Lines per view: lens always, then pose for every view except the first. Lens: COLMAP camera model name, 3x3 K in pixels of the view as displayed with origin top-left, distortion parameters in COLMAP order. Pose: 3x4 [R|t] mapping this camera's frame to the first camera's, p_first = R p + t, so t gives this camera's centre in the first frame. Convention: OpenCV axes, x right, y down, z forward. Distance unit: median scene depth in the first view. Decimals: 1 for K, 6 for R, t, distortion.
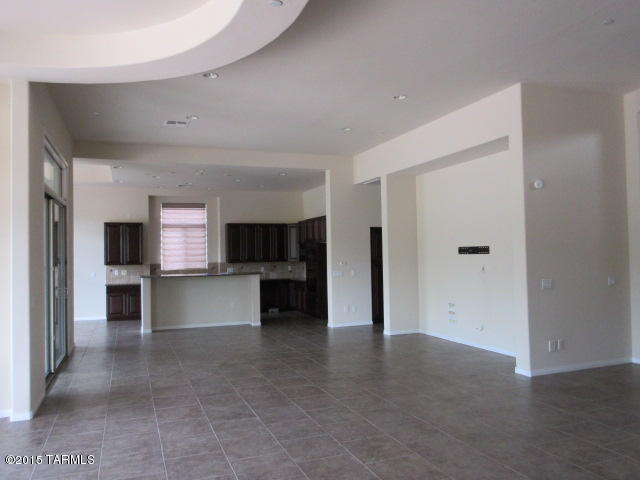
lens RADIAL K [[513.8, 0, 320.0], [0, 513.8, 240.0], [0, 0, 1]] dist [0.009307, -0.000294]
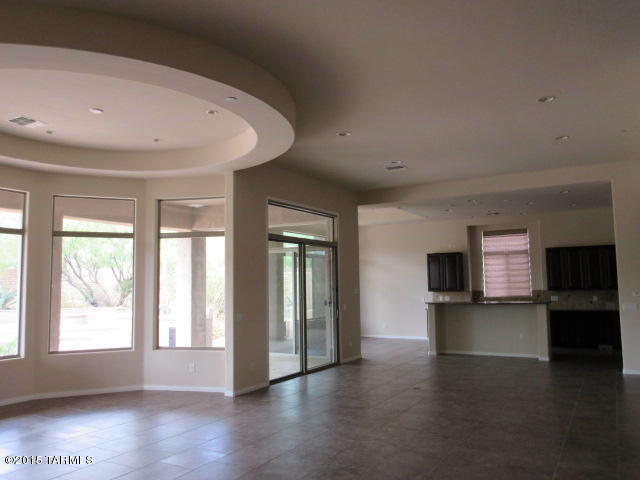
lens RADIAL K [[513.8, 0, 320.0], [0, 513.8, 240.0], [0, 0, 1]] dist [0.009307, -0.000294]
pose [[0.631981, -0.064159, -0.772324, 0.284815], [0.028859, 0.997824, -0.059277, -0.003427], [0.774447, 0.015174, 0.632457, 0.091484]]
